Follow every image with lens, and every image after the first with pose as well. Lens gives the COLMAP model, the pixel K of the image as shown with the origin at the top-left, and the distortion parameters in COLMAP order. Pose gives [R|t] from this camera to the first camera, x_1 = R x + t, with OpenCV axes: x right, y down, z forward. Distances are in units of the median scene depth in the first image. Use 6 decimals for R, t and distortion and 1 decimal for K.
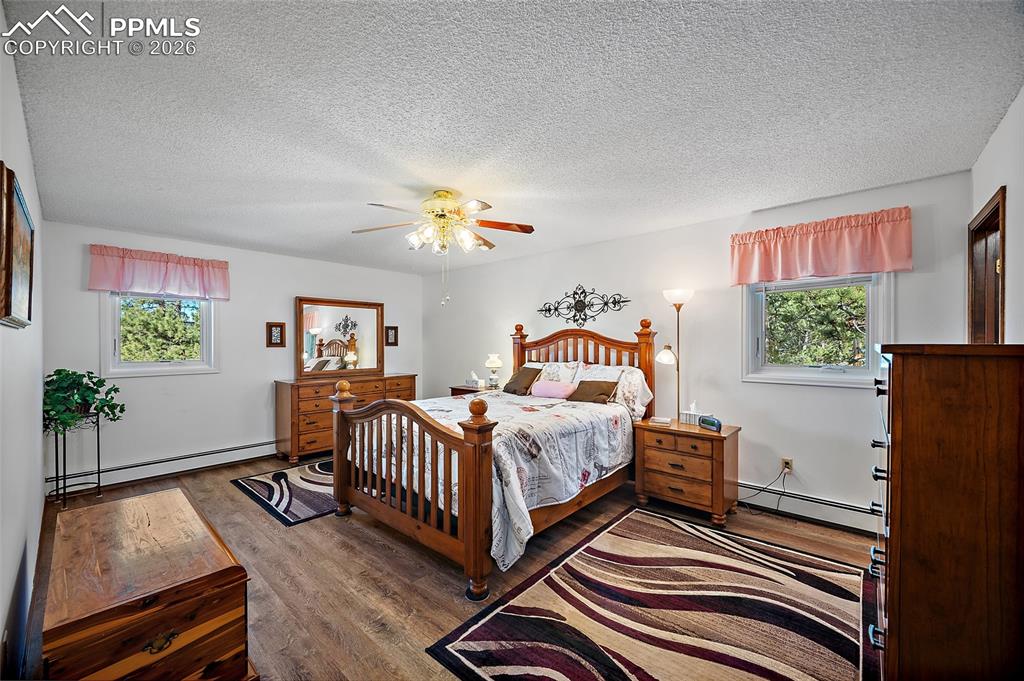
lens RADIAL K [[404.2, 0, 508.8], [0, 404.2, 343.2], [0, 0, 1]] dist [-0.000041, -0.000150]
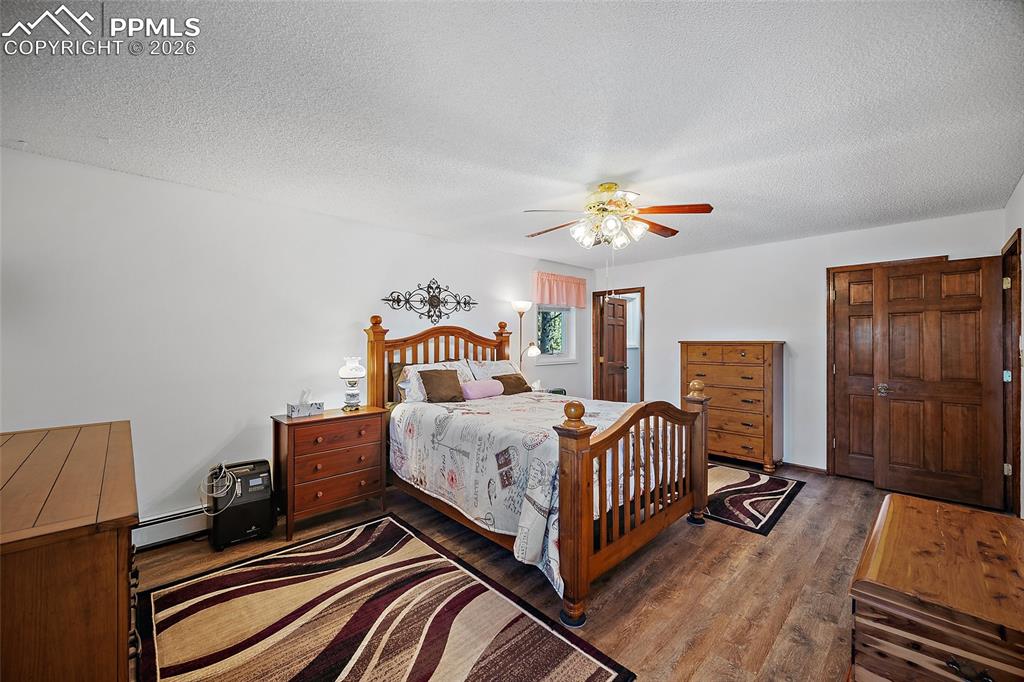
lens RADIAL K [[404.2, 0, 504.0], [0, 404.2, 340.8], [0, 0, 1]] dist [-0.000041, -0.000150]
pose [[0.074630, 0.000869, 0.997211, -0.759743], [0.000699, 0.999999, -0.000924, 0.000460], [-0.997211, 0.000766, 0.074629, 0.779595]]
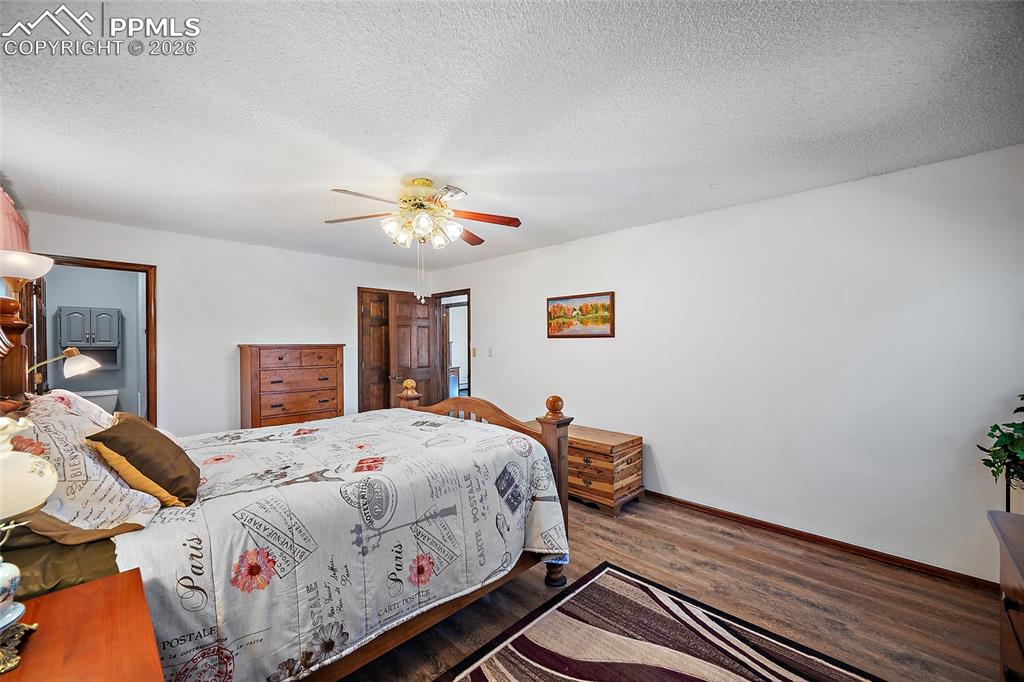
lens RADIAL K [[404.2, 0, 503.2], [0, 404.2, 343.0], [0, 0, 1]] dist [-0.000041, -0.000150]
pose [[-0.998889, 0.002547, 0.047056, -0.263264], [0.002644, 0.999994, 0.002003, -0.003571], [-0.047050, 0.002125, -0.998890, 1.265646]]
